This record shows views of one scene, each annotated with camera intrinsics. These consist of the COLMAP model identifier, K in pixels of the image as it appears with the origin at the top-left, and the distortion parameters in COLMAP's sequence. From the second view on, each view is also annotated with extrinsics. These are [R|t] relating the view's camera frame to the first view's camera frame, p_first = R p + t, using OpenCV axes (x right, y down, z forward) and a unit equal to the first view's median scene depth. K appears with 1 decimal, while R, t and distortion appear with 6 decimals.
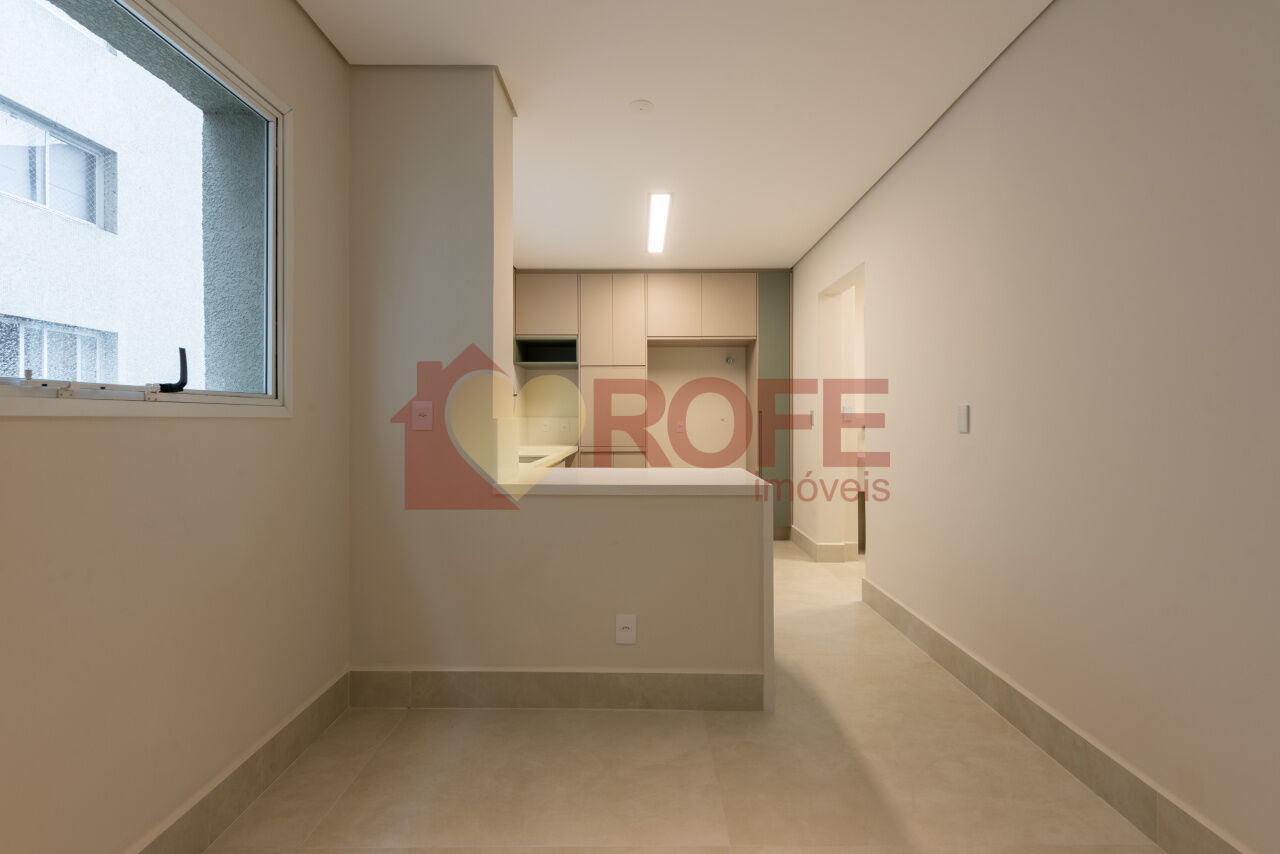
lens RADIAL K [[523.8, 0, 640.7], [0, 523.8, 415.2], [0, 0, 1]] dist [0.011108, -0.001432]
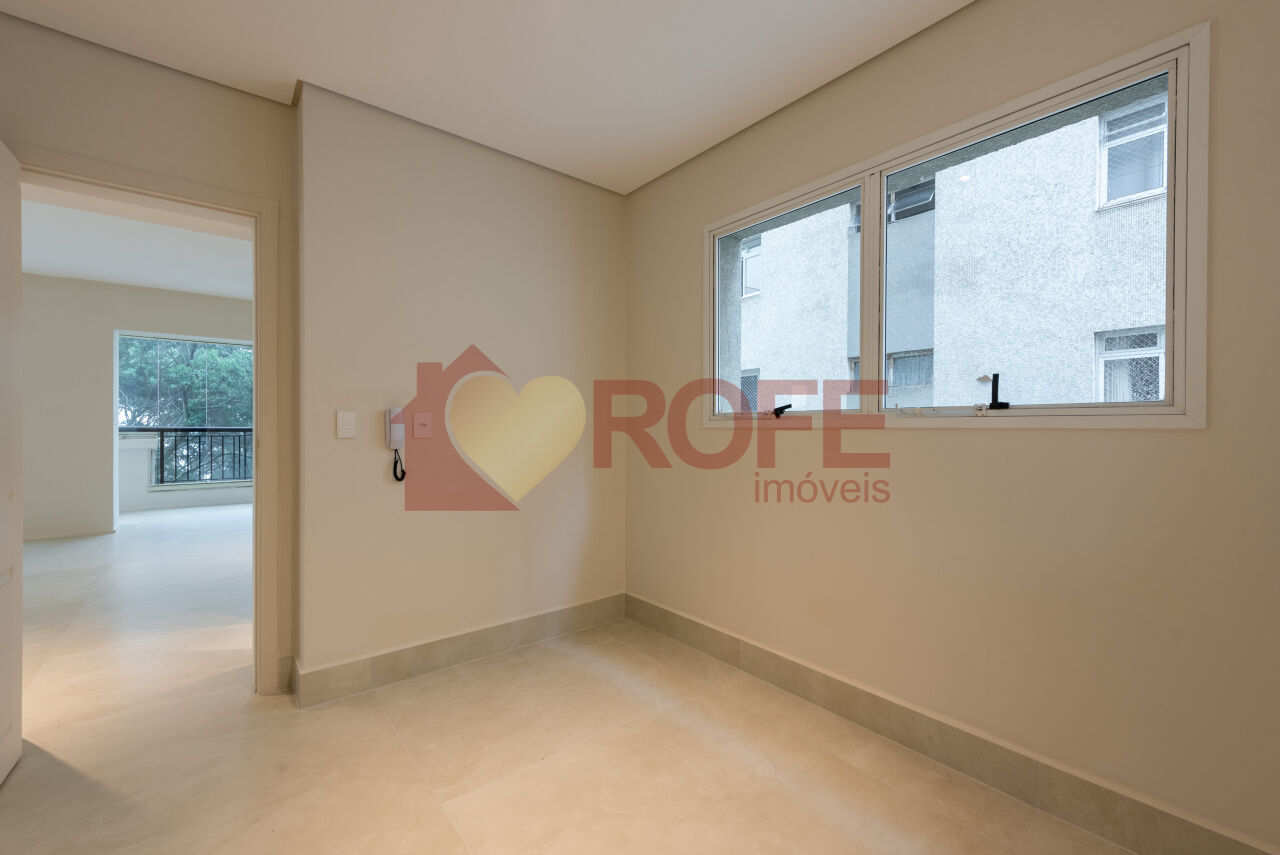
lens RADIAL K [[523.3, 0, 627.8], [0, 523.3, 431.9], [0, 0, 1]] dist [0.002647, -0.000152]
pose [[-0.776329, 0.001001, -0.630327, 0.192812], [-0.000759, 0.999997, 0.002523, 0.003332], [0.630327, 0.002437, -0.776326, 0.445524]]
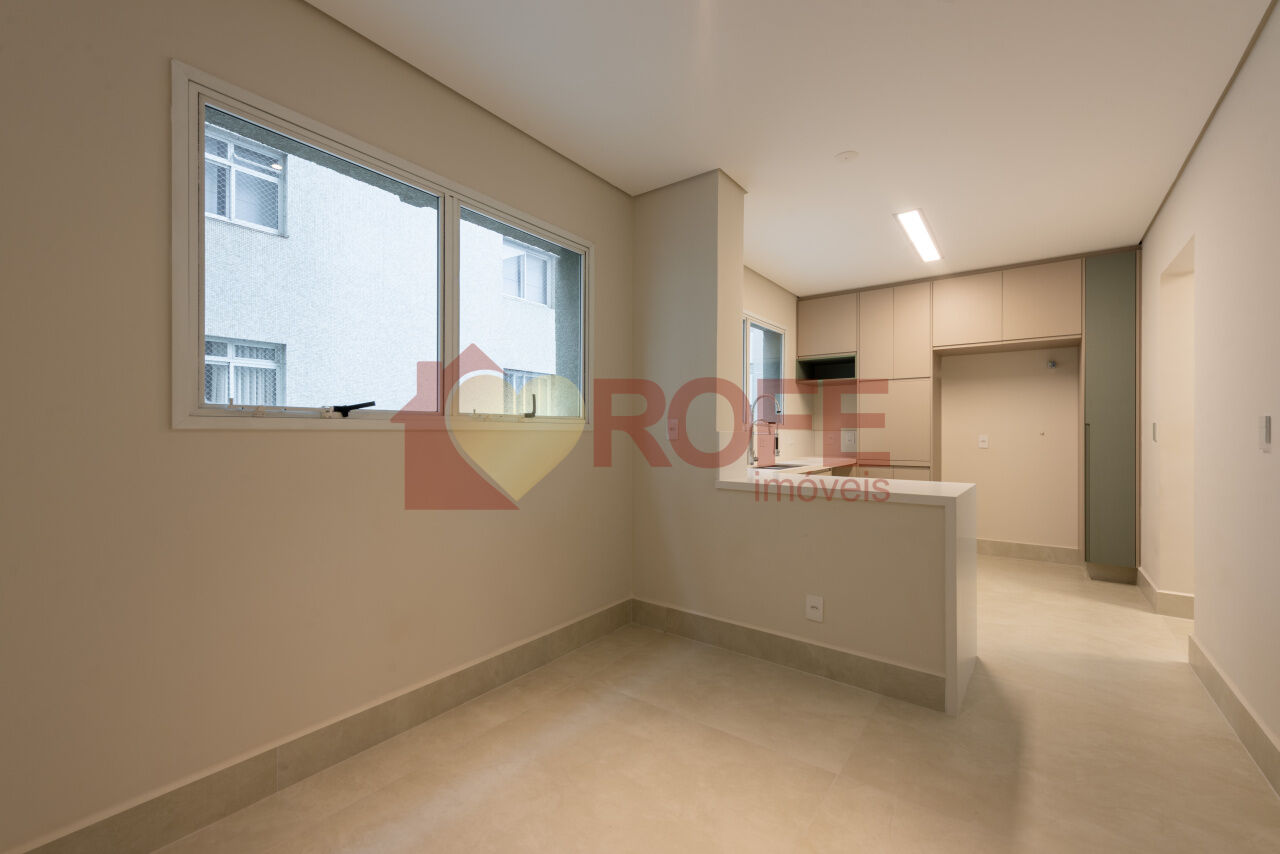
lens RADIAL K [[523.8, 0, 648.2], [0, 523.8, 430.2], [0, 0, 1]] dist [0.011108, -0.001432]
pose [[0.812449, 0.002922, -0.583025, 0.180528], [-0.000879, 0.999992, 0.003788, -0.001334], [0.583032, -0.002565, 0.812445, -0.096464]]
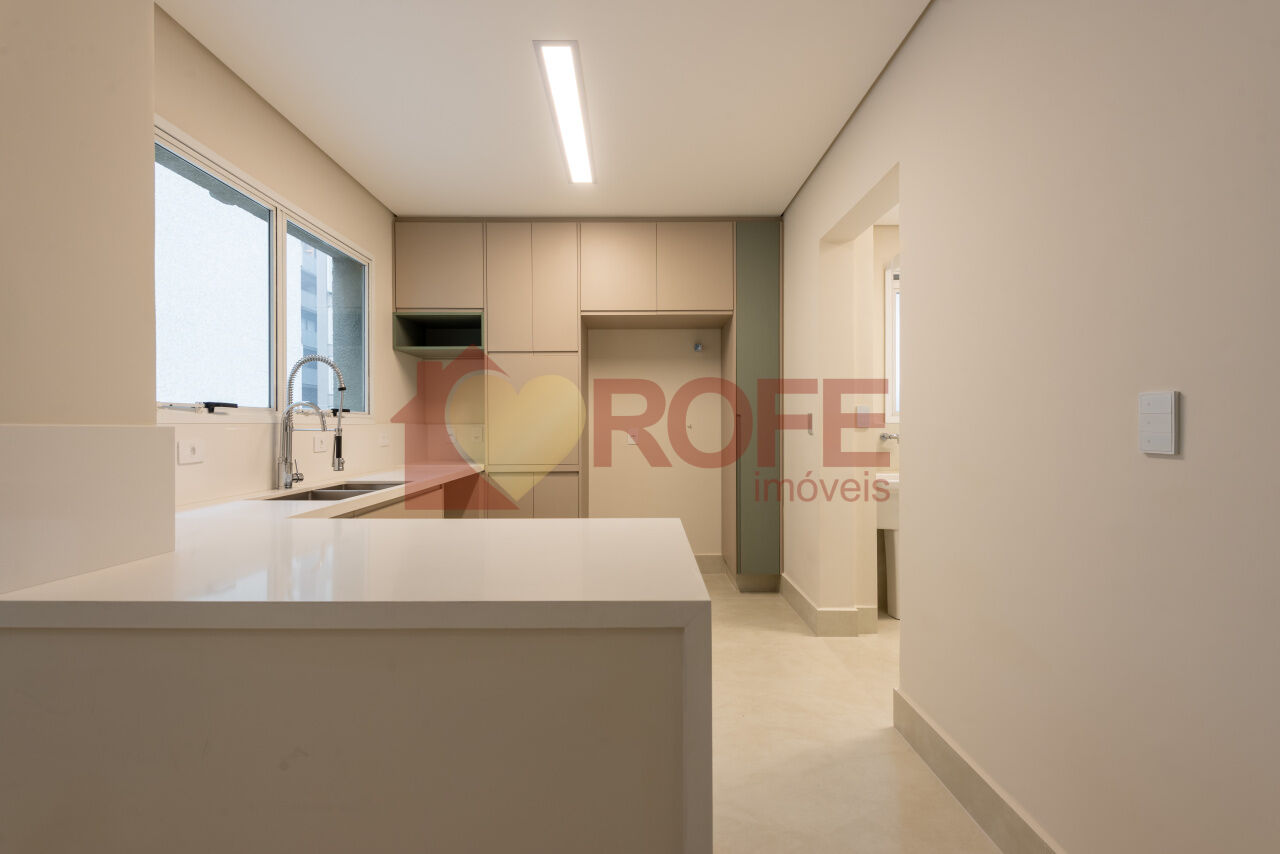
lens RADIAL K [[556.5, 0, 635.1], [0, 556.5, 421.3], [0, 0, 1]] dist [0.013244, -0.003479]
pose [[0.999948, -0.000403, 0.010206, 0.095282], [0.000431, 0.999996, -0.002813, 0.003089], [-0.010205, 0.002817, 0.999944, 0.289903]]
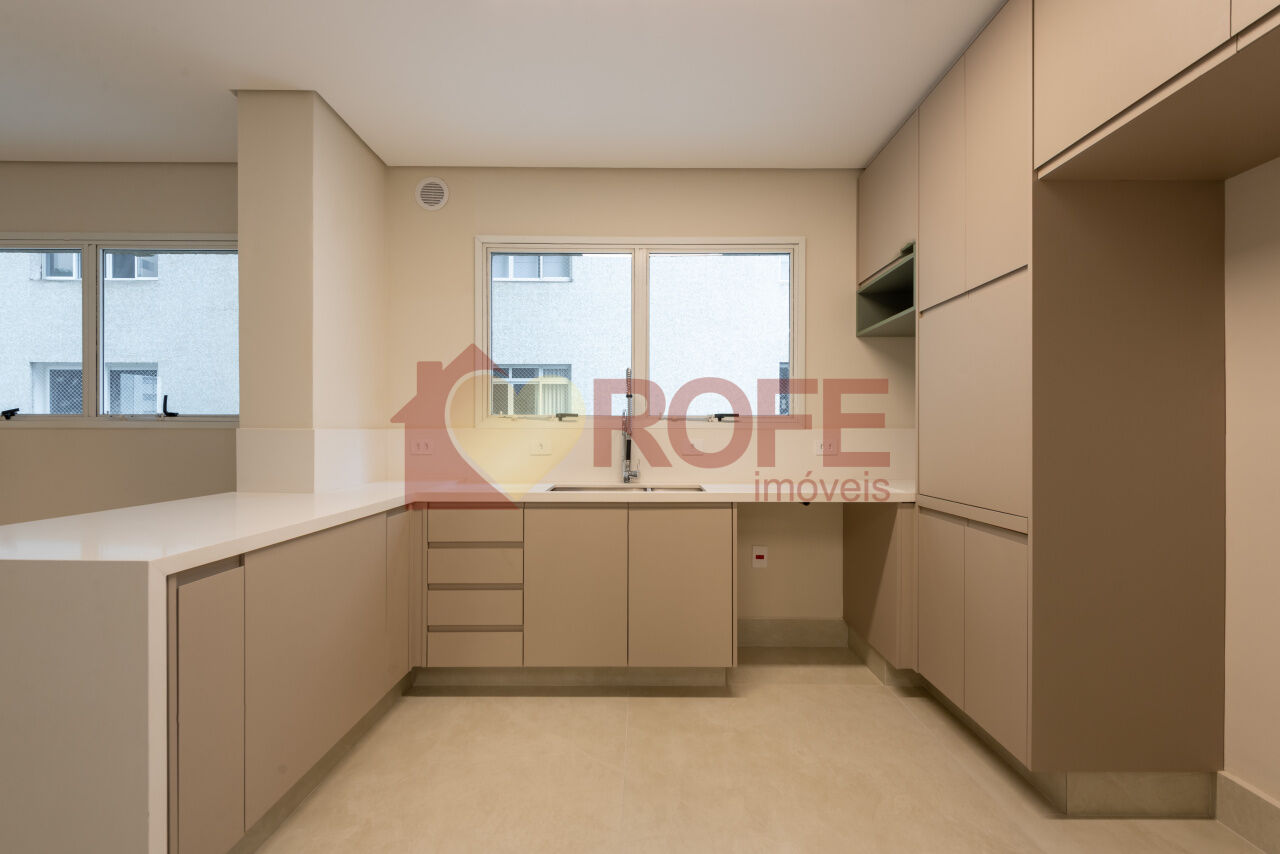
lens RADIAL K [[523.8, 0, 647.9], [0, 523.8, 429.8], [0, 0, 1]] dist [0.011108, -0.001432]
pose [[0.013214, -0.004271, -0.999904, 0.397426], [0.002895, 0.999987, -0.004233, 0.007945], [0.999908, -0.002838, 0.013226, 0.910672]]
